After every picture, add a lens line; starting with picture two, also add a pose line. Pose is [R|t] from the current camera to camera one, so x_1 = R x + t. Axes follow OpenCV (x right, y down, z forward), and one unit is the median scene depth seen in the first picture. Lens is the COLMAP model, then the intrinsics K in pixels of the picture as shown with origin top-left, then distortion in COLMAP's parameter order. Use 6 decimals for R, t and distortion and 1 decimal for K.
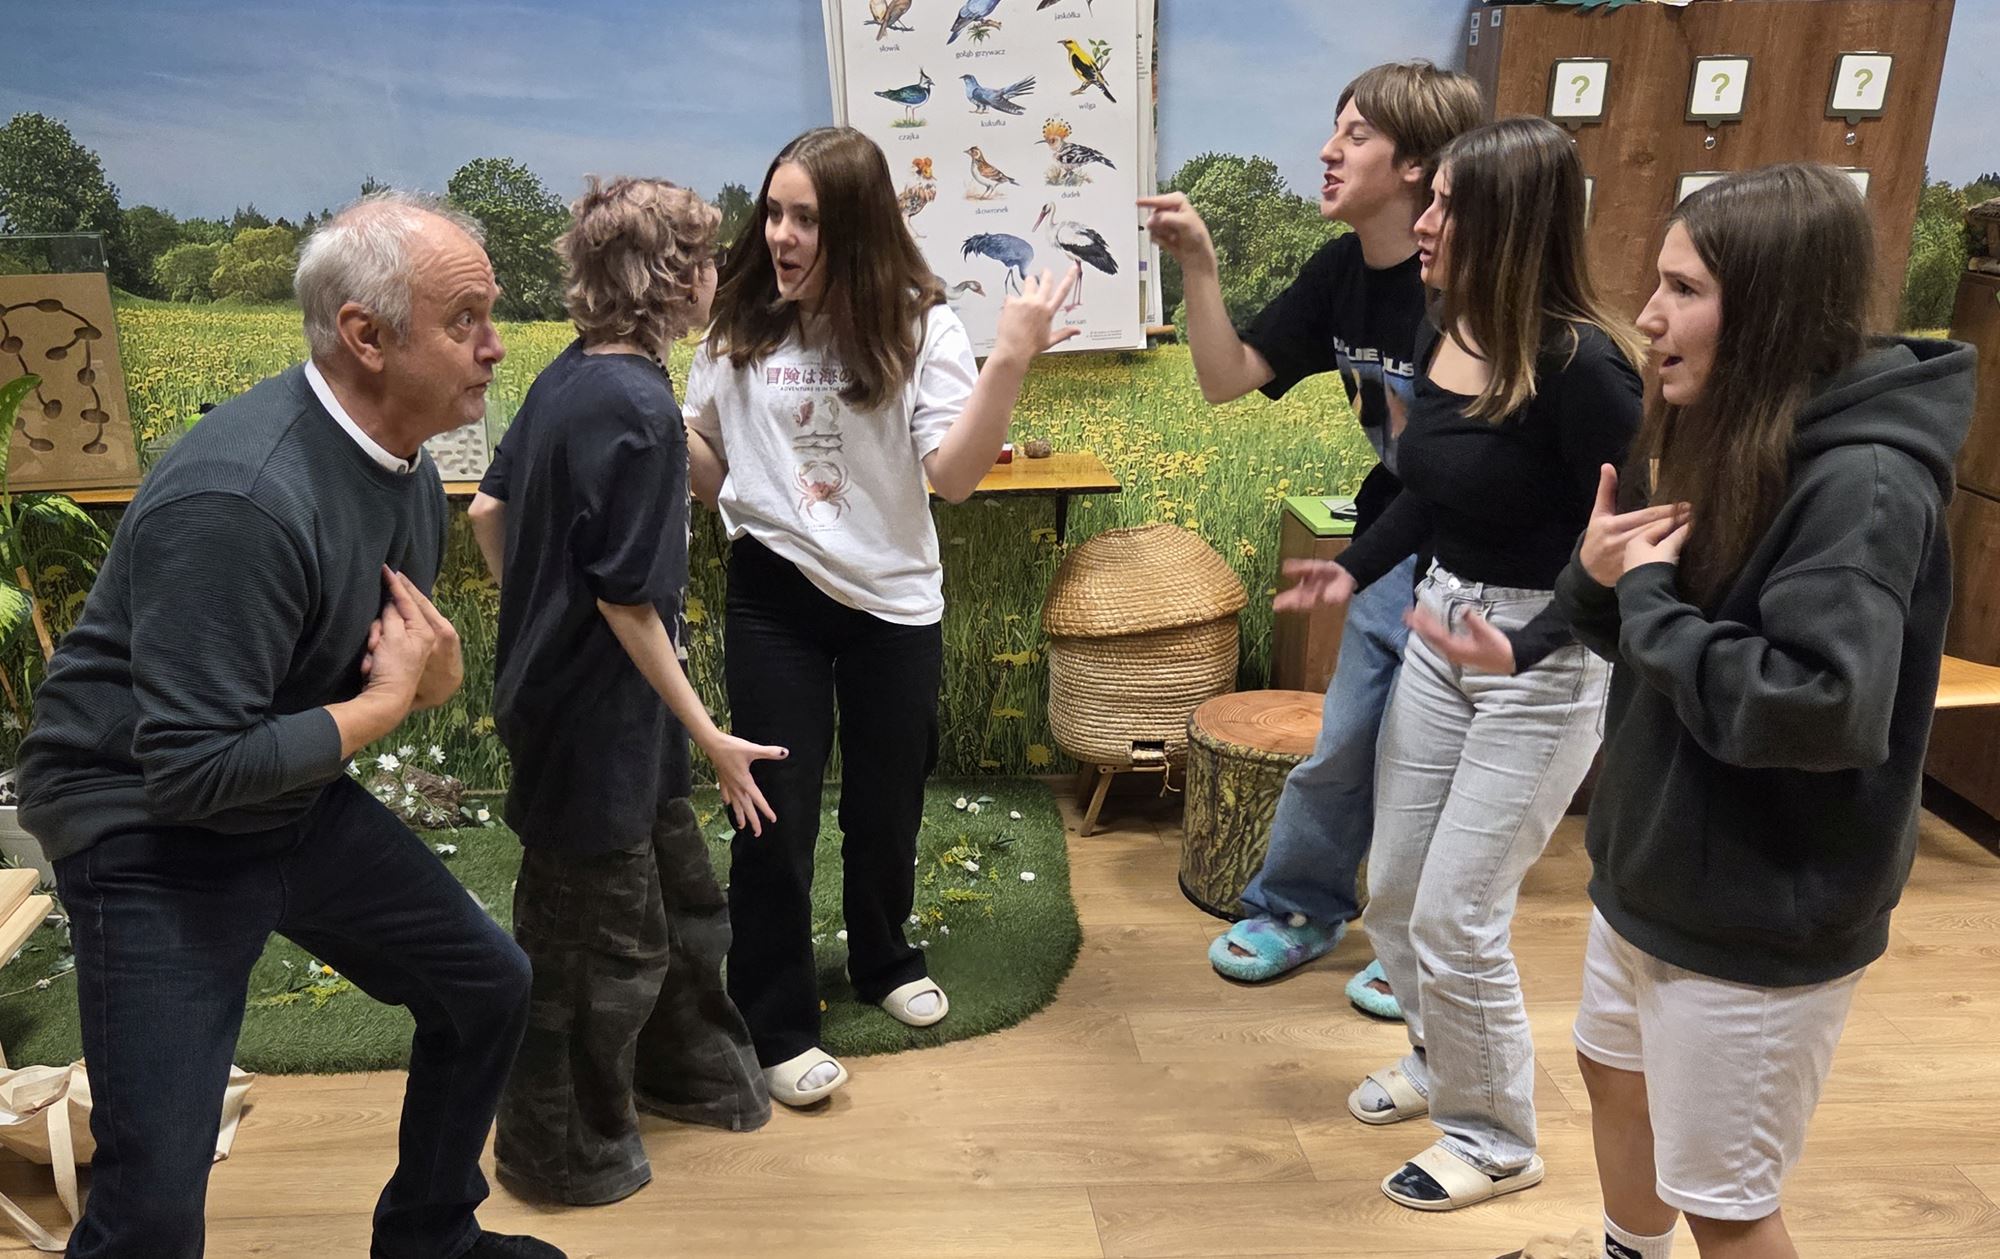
lens RADIAL K [[1872.1, 0, 874.2], [0, 1872.1, 797.4], [0, 0, 1]] dist [0.074762, -0.056314]
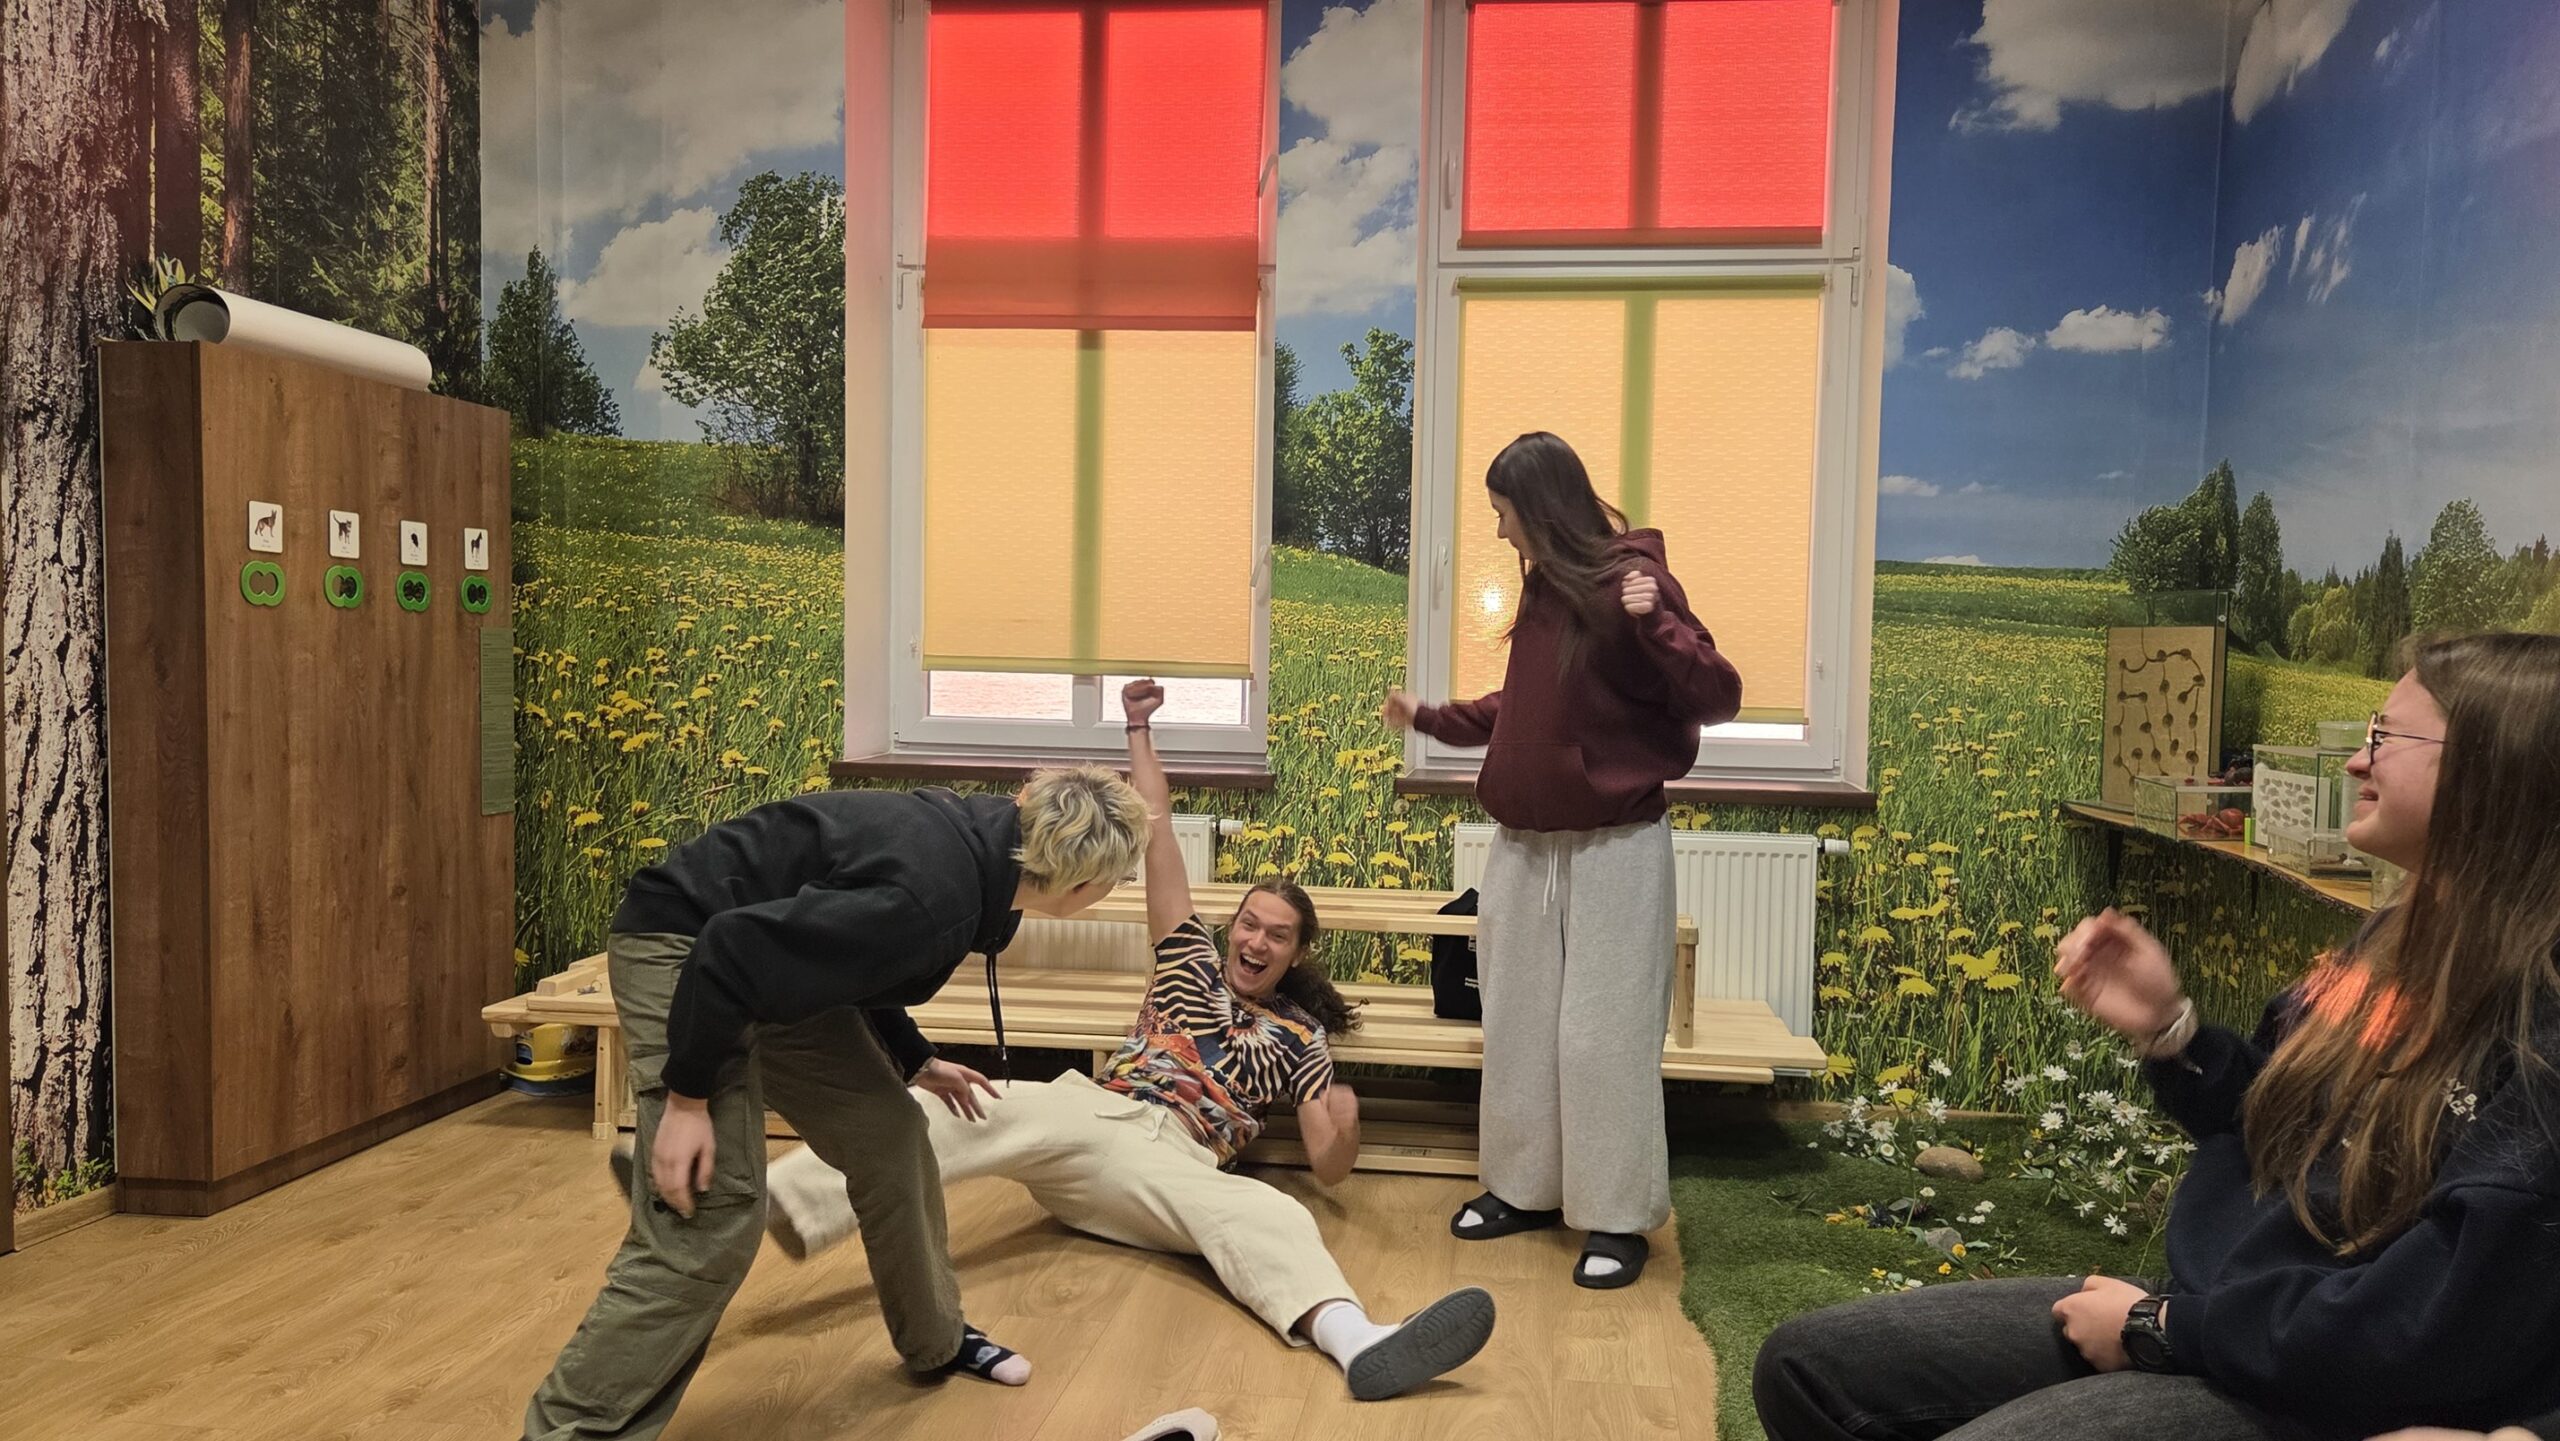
lens RADIAL K [[1868.6, 0, 1297.5], [0, 1868.6, 738.2], [0, 0, 1]] dist [0.081103, -0.066399]
pose [[-0.169334, 0.060672, -0.983689, 0.702612], [-0.374646, 0.919214, 0.121187, -0.152487], [0.911574, 0.389056, -0.132924, 0.684521]]
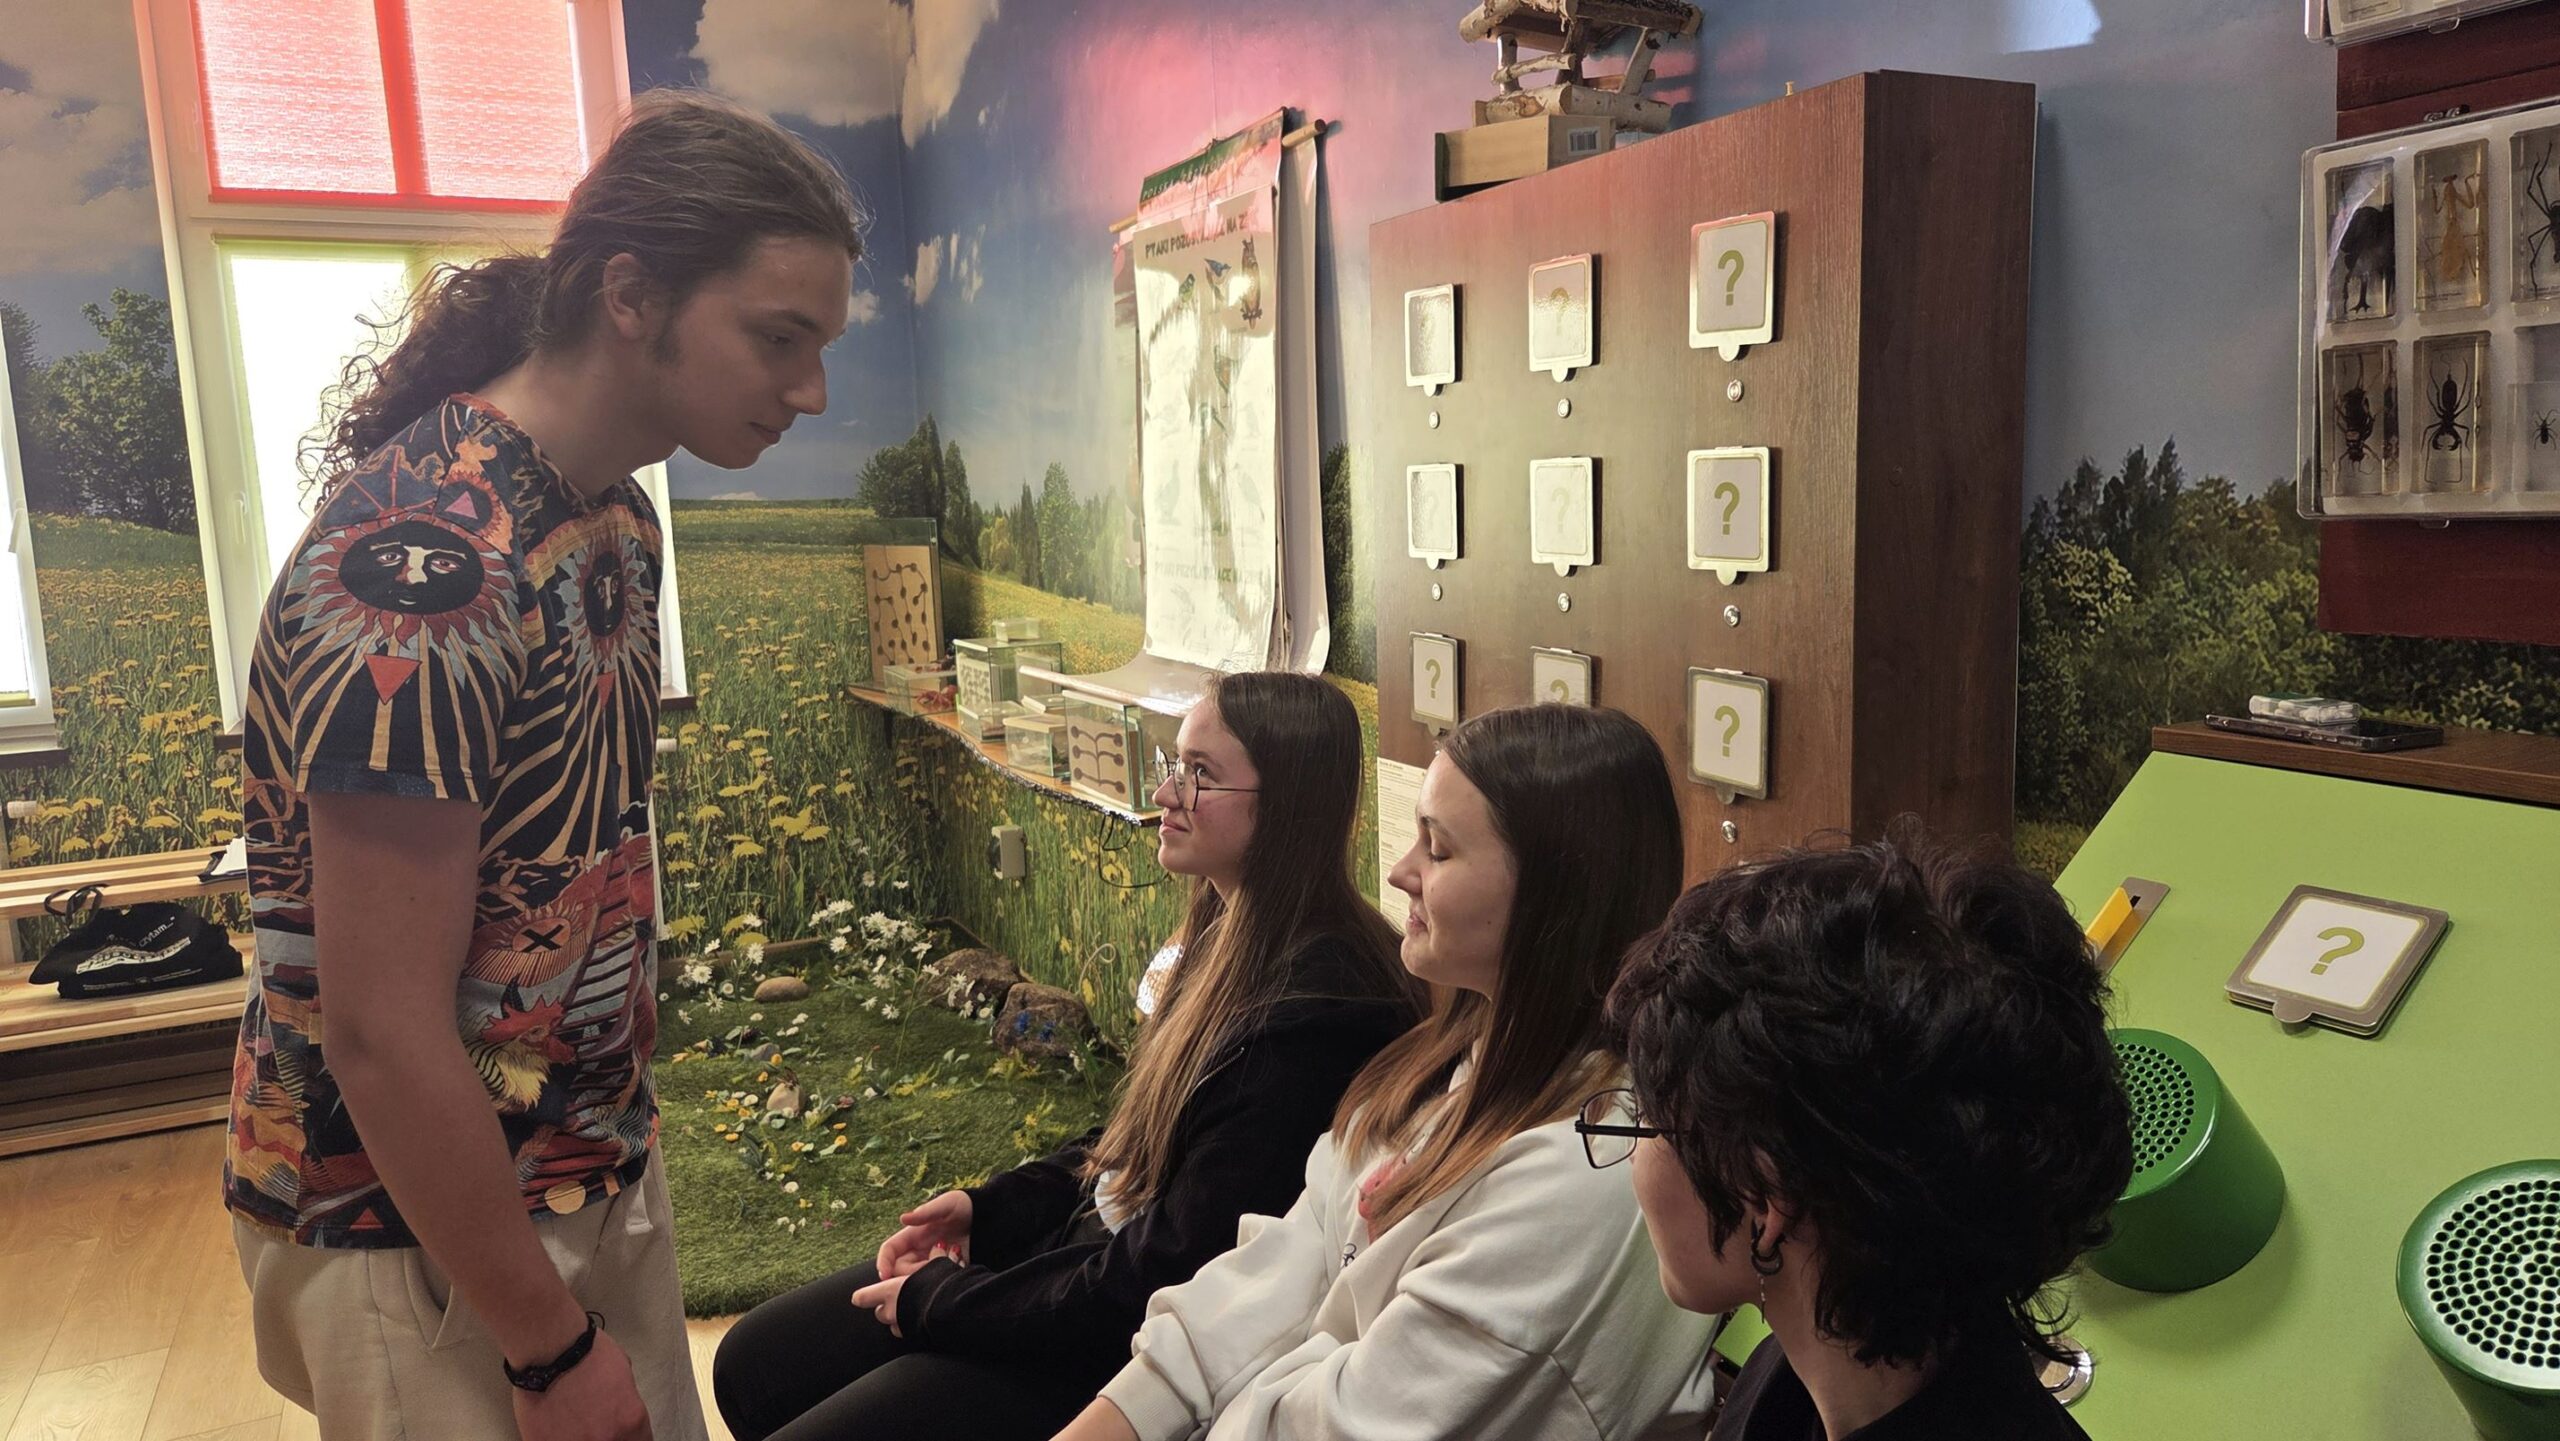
lens RADIAL K [[1714.2, 0, 1281.1], [0, 1714.2, 707.9], [0, 0, 1]] dist [0.077413, -0.066299]
pose [[0.404100, 0.114776, -0.907485, 0.831599], [-0.298677, 0.954275, -0.012307, -0.219618], [0.864578, 0.276018, 0.419904, 0.710922]]
